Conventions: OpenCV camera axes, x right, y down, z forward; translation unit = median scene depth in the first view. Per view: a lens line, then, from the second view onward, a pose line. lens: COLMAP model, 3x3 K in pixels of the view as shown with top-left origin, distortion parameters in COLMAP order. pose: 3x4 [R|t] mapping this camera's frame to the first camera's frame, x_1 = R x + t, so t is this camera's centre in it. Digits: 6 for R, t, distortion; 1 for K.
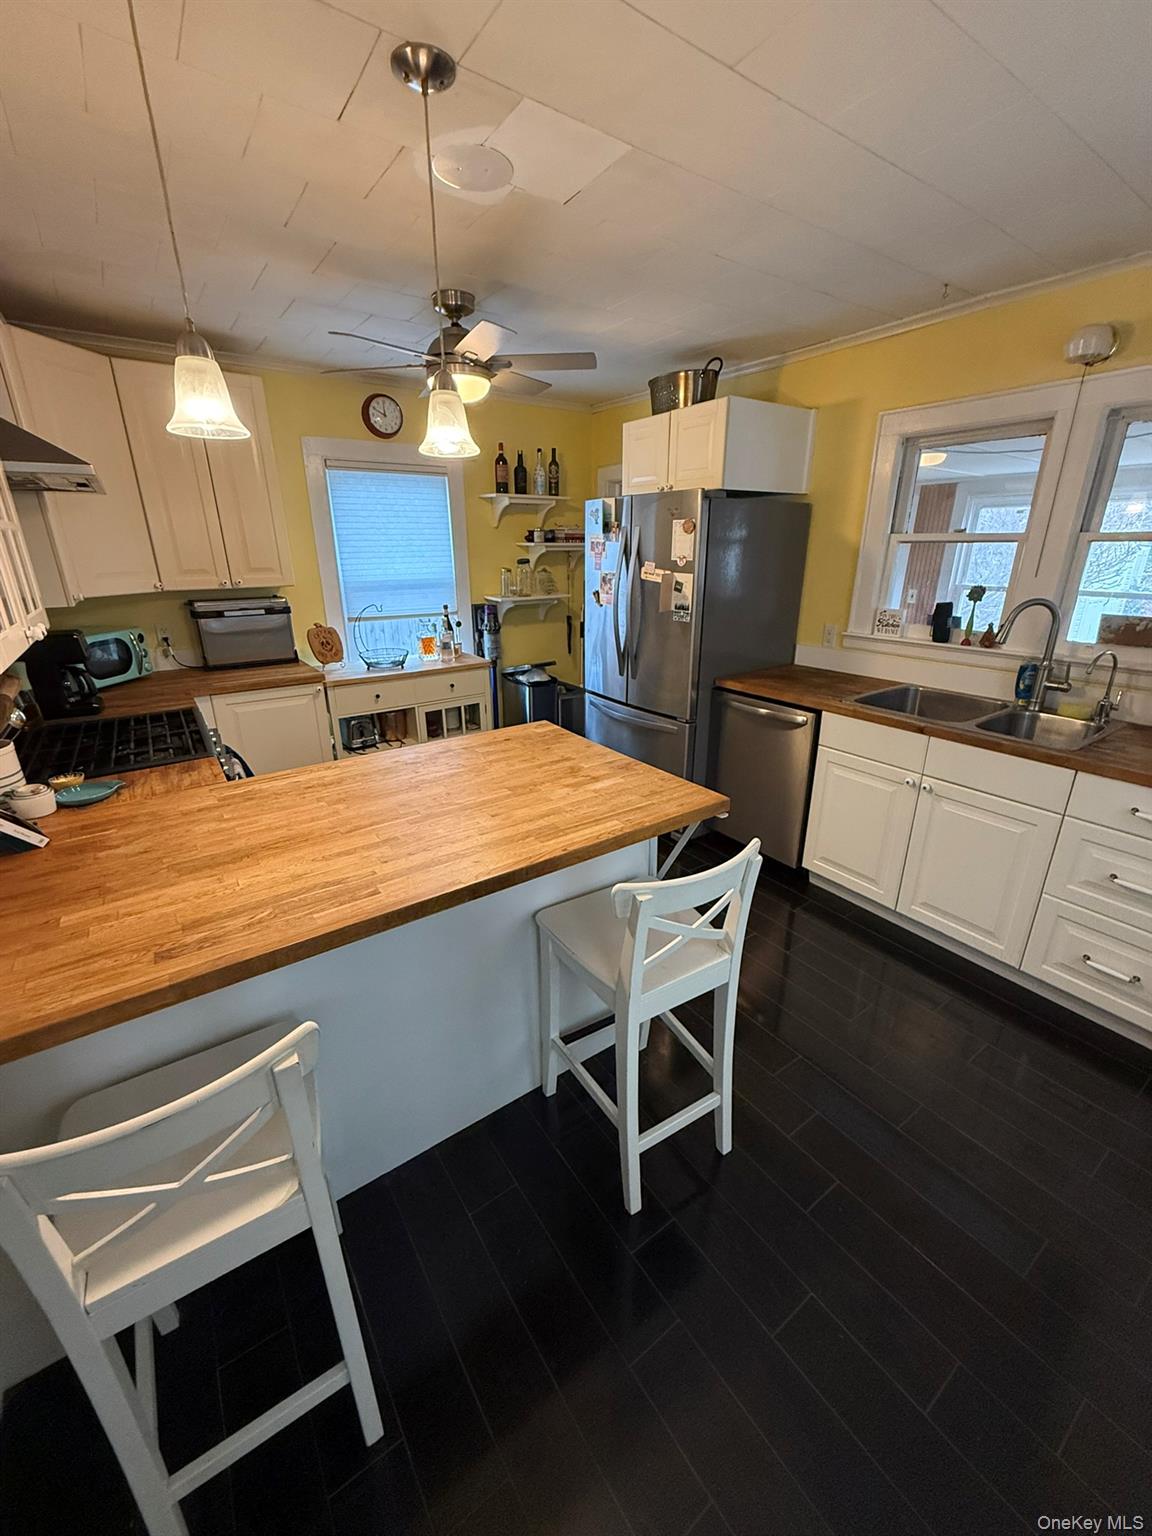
lens RADIAL K [[609.0, 0, 577.2], [0, 609.0, 762.6], [0, 0, 1]] dist [-0.002302, 0.000549]
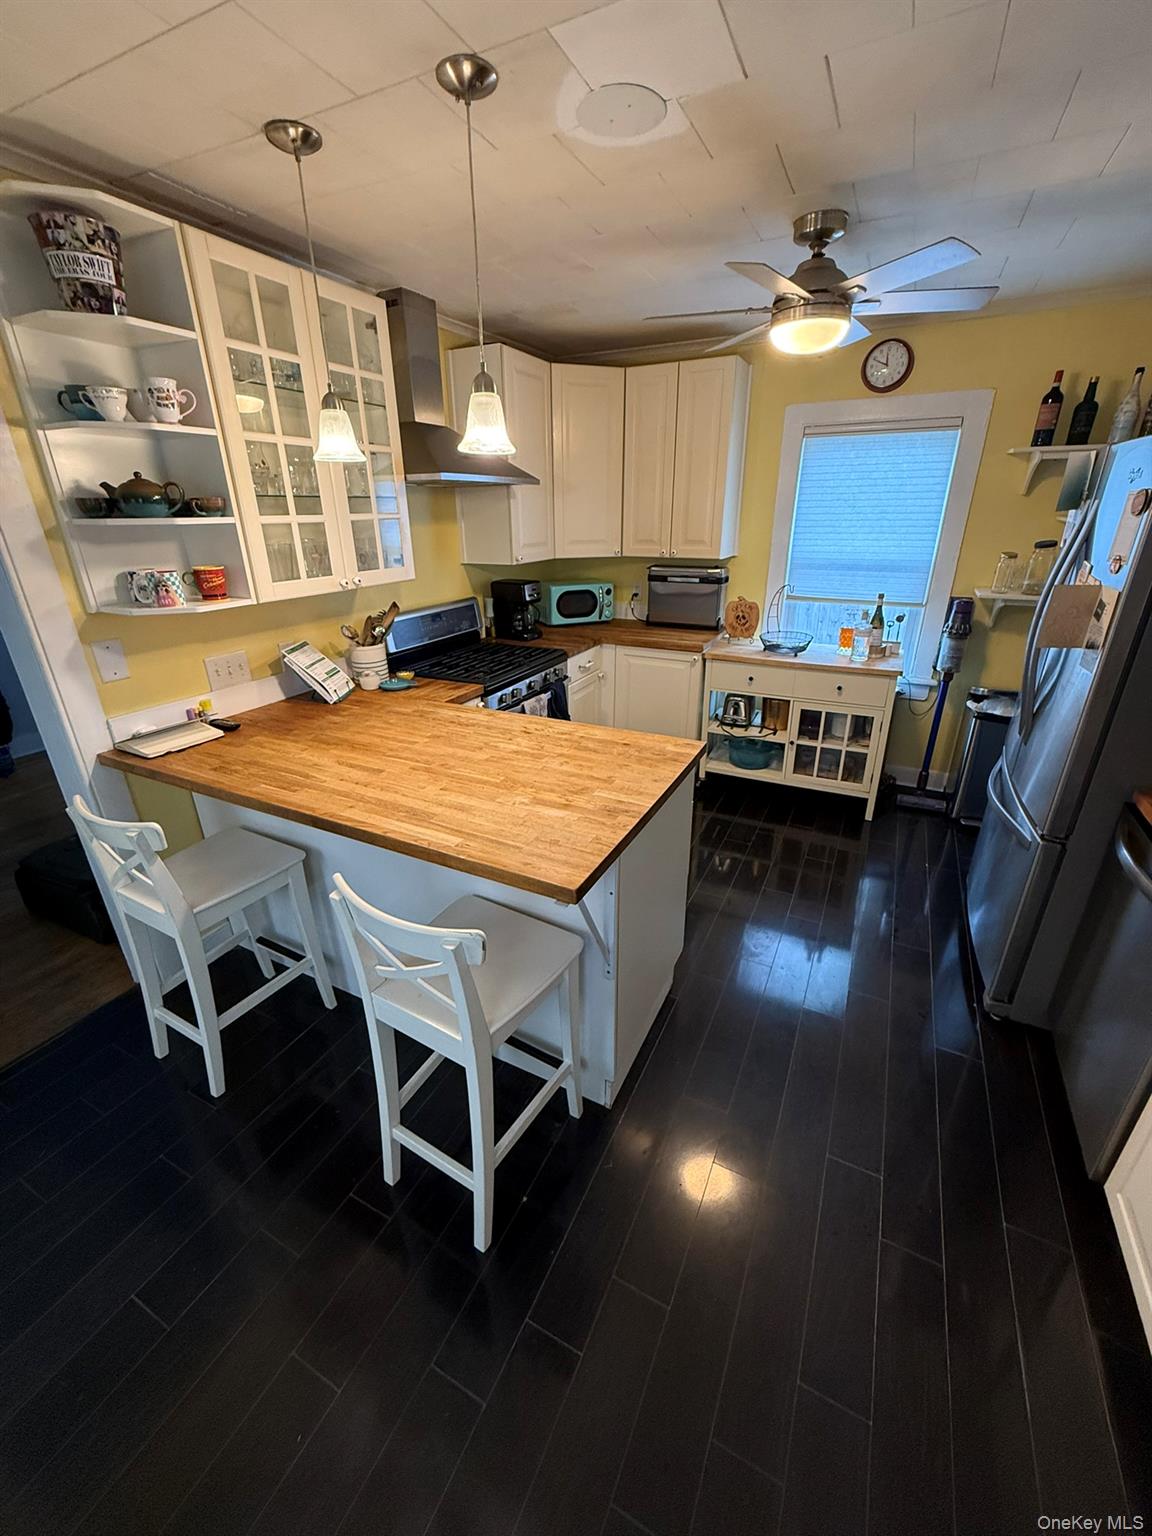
lens RADIAL K [[609.0, 0, 577.2], [0, 609.0, 762.6], [0, 0, 1]] dist [-0.002302, 0.000549]
pose [[0.474883, 0.341947, -0.810900, 0.646696], [-0.290877, 0.930627, 0.222090, -0.206449], [0.830588, 0.130405, 0.541404, 0.450957]]
